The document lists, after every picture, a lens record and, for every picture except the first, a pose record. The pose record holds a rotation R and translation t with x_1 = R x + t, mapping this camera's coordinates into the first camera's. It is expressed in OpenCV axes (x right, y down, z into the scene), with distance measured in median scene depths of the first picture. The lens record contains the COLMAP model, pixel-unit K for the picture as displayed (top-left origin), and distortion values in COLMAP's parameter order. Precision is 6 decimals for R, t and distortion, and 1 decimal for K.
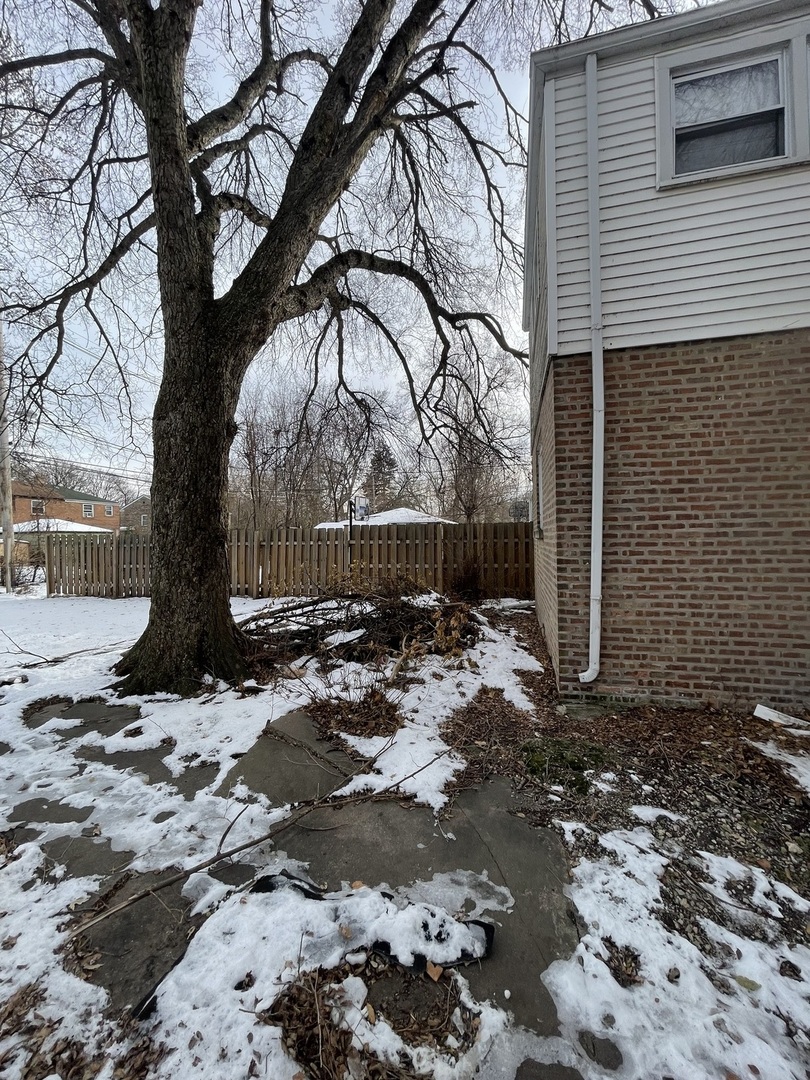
lens RADIAL K [[434.9, 0, 402.4], [0, 434.9, 538.8], [0, 0, 1]] dist [-0.004109, 0.000630]
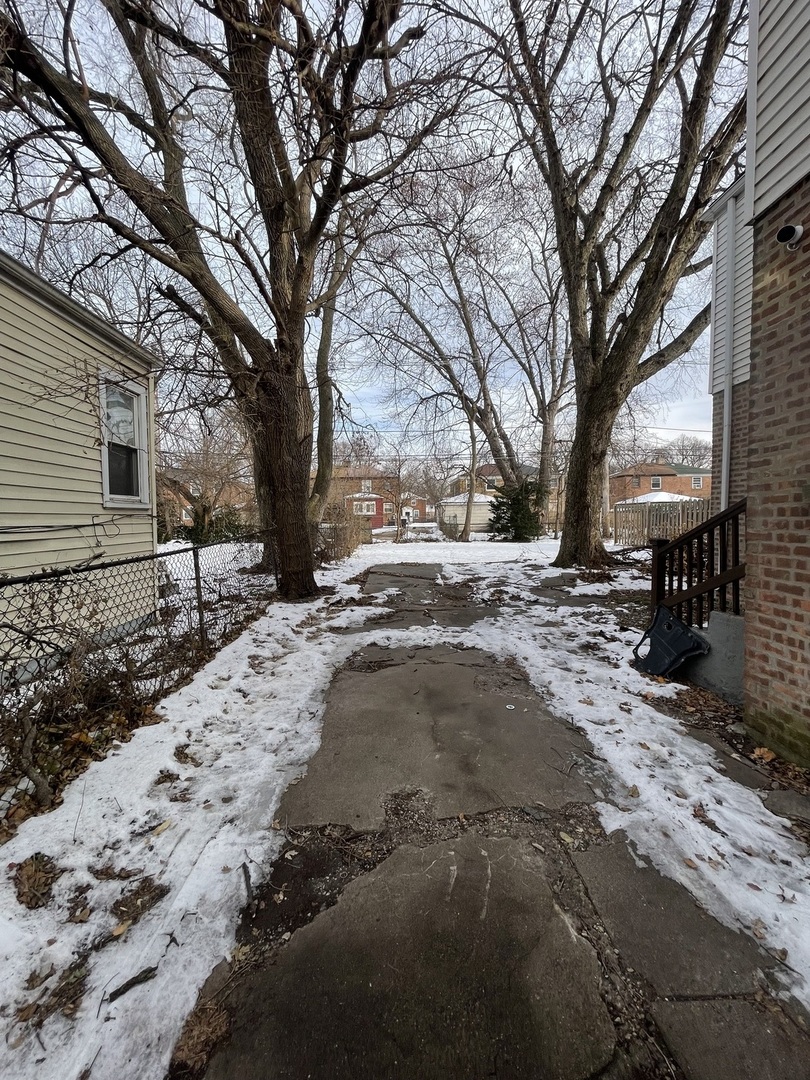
lens RADIAL K [[435.6, 0, 402.9], [0, 435.6, 538.2], [0, 0, 1]] dist [-0.002993, 0.001286]
pose [[0.283898, 0.057830, -0.957109, 1.694777], [0.009676, 0.997956, 0.063168, 0.011670], [0.958806, -0.027194, 0.282758, -0.634088]]
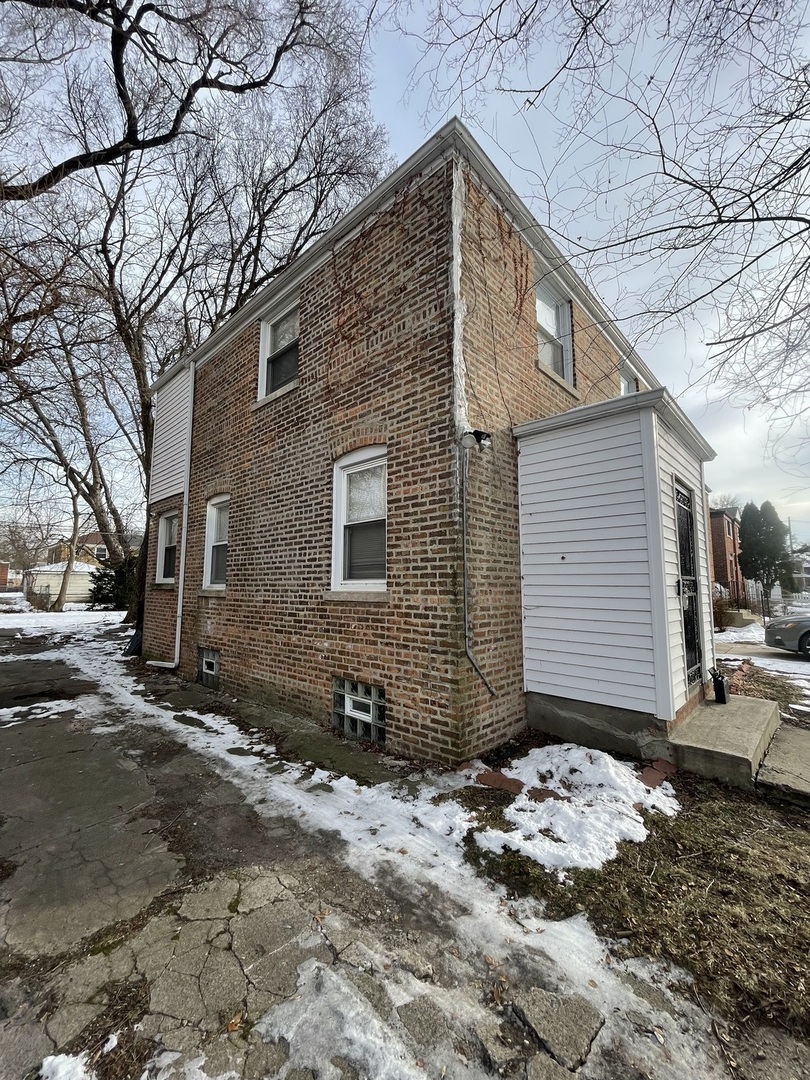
lens RADIAL K [[434.9, 0, 402.4], [0, 434.9, 538.8], [0, 0, 1]] dist [-0.004109, 0.000630]
pose [[0.881033, -0.033234, -0.471887, 3.453526], [-0.015843, 0.994897, -0.099647, -0.041665], [0.472790, 0.095268, 0.876010, -1.284636]]
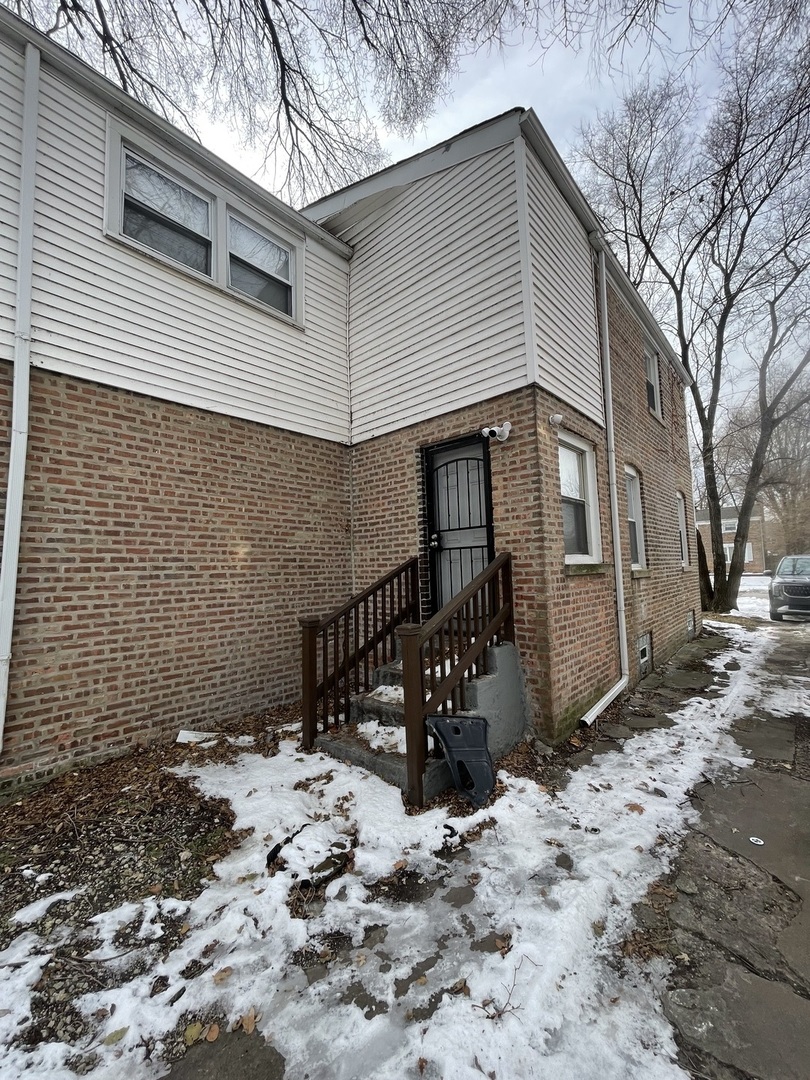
lens RADIAL K [[434.9, 0, 402.4], [0, 434.9, 538.8], [0, 0, 1]] dist [-0.004109, 0.000630]
pose [[0.464775, 0.066279, 0.882945, 0.066275], [0.021116, 0.996081, -0.085887, 0.001079], [-0.885177, 0.058562, 0.461554, -0.038326]]
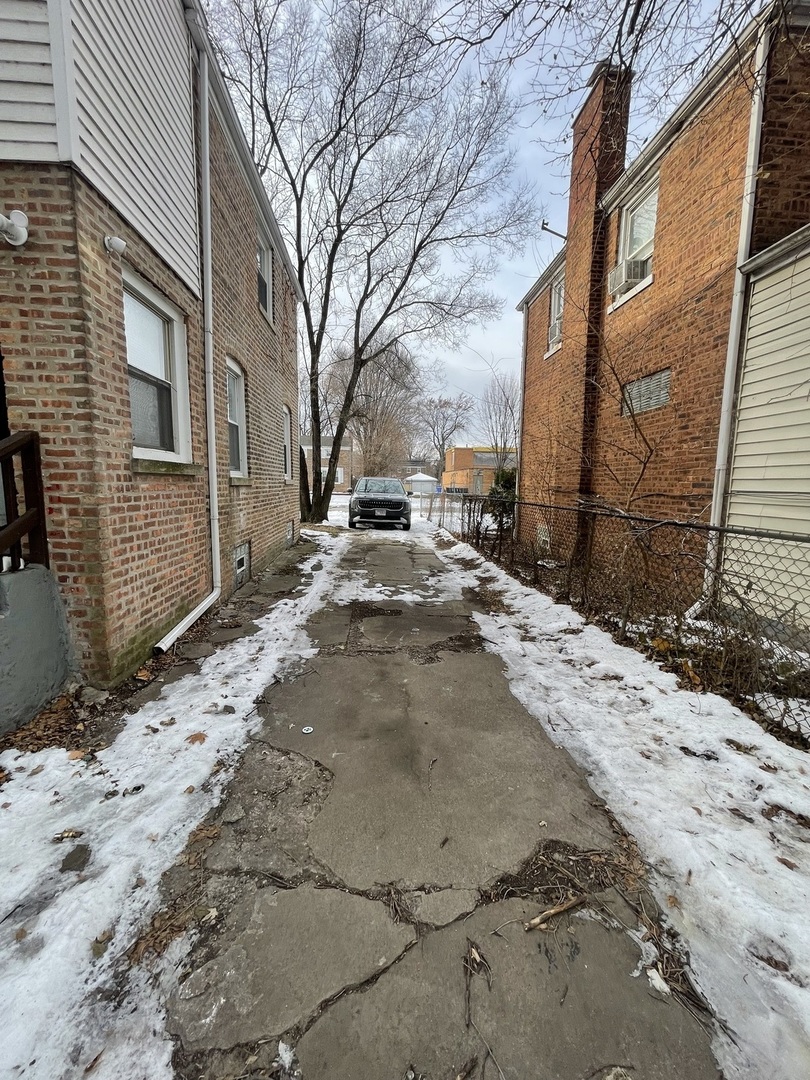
lens RADIAL K [[434.9, 0, 402.4], [0, 434.9, 538.8], [0, 0, 1]] dist [-0.004109, 0.000630]
pose [[-0.322407, -0.106596, 0.940580, 0.268997], [-0.011079, 0.993996, 0.108852, 0.038402], [-0.946536, 0.024674, -0.321652, -0.111489]]
